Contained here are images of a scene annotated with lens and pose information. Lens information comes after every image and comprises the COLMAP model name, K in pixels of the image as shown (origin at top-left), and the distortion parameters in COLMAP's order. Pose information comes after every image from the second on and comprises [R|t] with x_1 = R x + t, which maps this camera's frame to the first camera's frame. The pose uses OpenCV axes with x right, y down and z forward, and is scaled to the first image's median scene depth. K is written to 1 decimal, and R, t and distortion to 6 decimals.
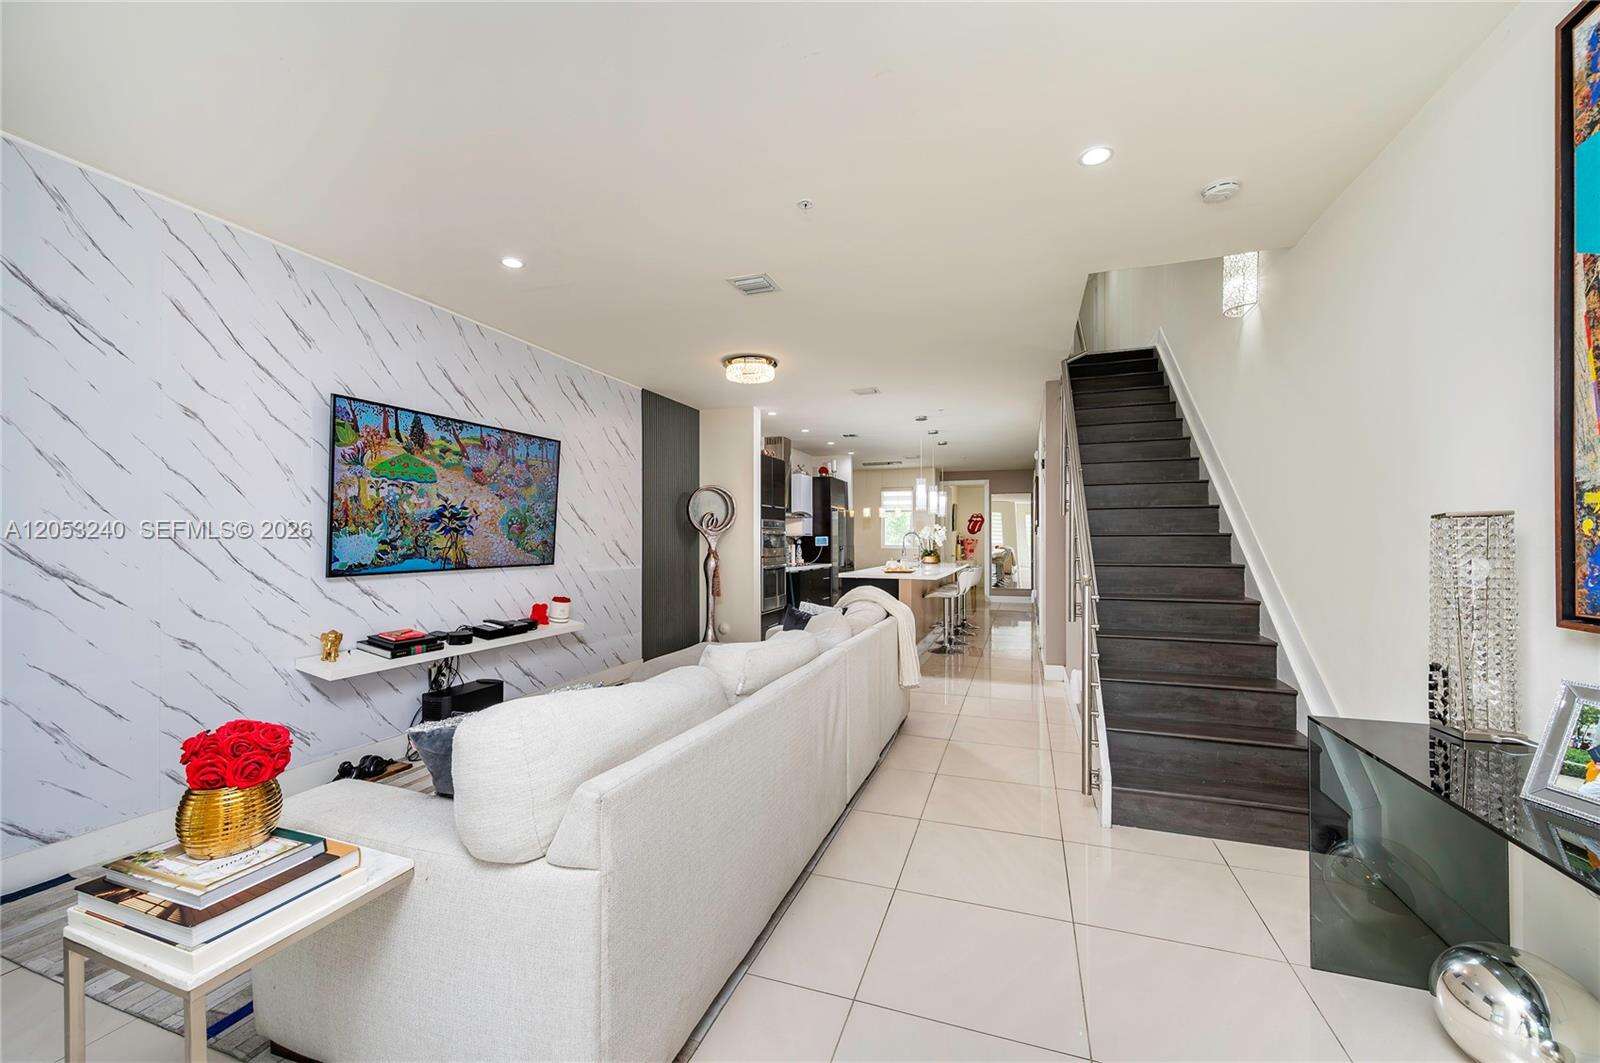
lens RADIAL K [[647.6, 0, 808.4], [0, 647.6, 536.9], [0, 0, 1]] dist [0.003597, 0.000382]
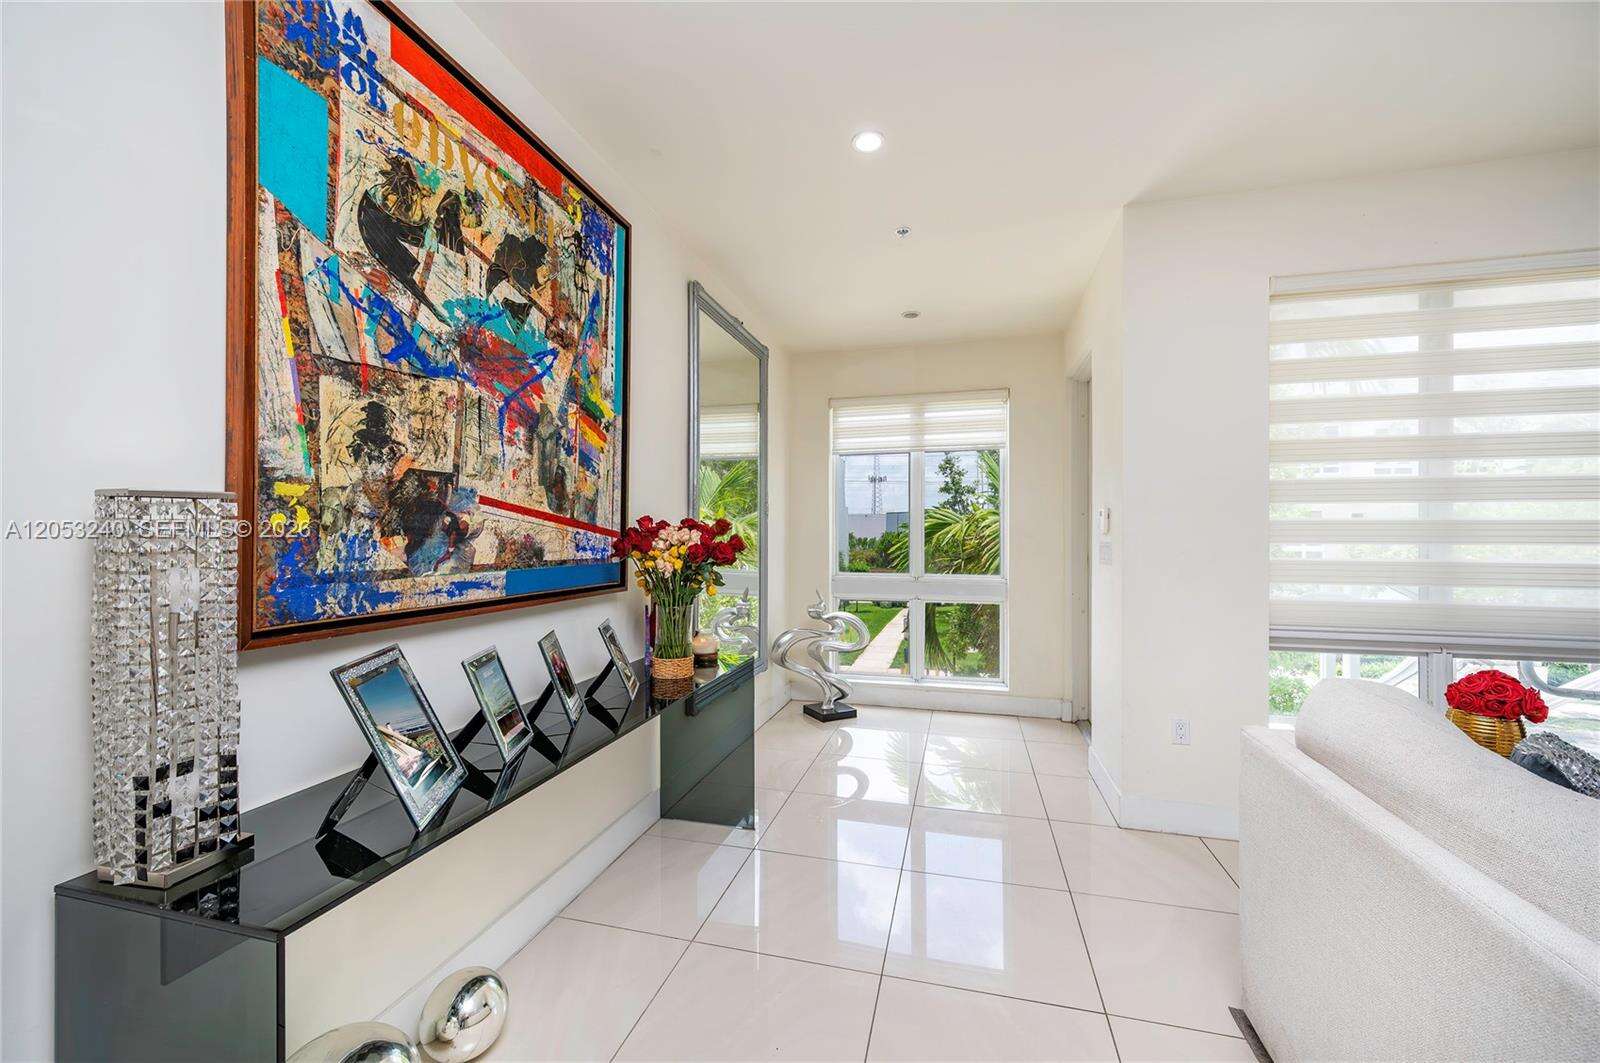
lens RADIAL K [[647.6, 0, 807.2], [0, 647.6, 534.7], [0, 0, 1]] dist [0.003597, 0.000382]
pose [[-0.997079, -0.001559, -0.076357, 0.571931], [-0.001099, 0.999981, -0.006073, 0.005218], [0.076365, -0.005971, -0.997062, 1.901512]]
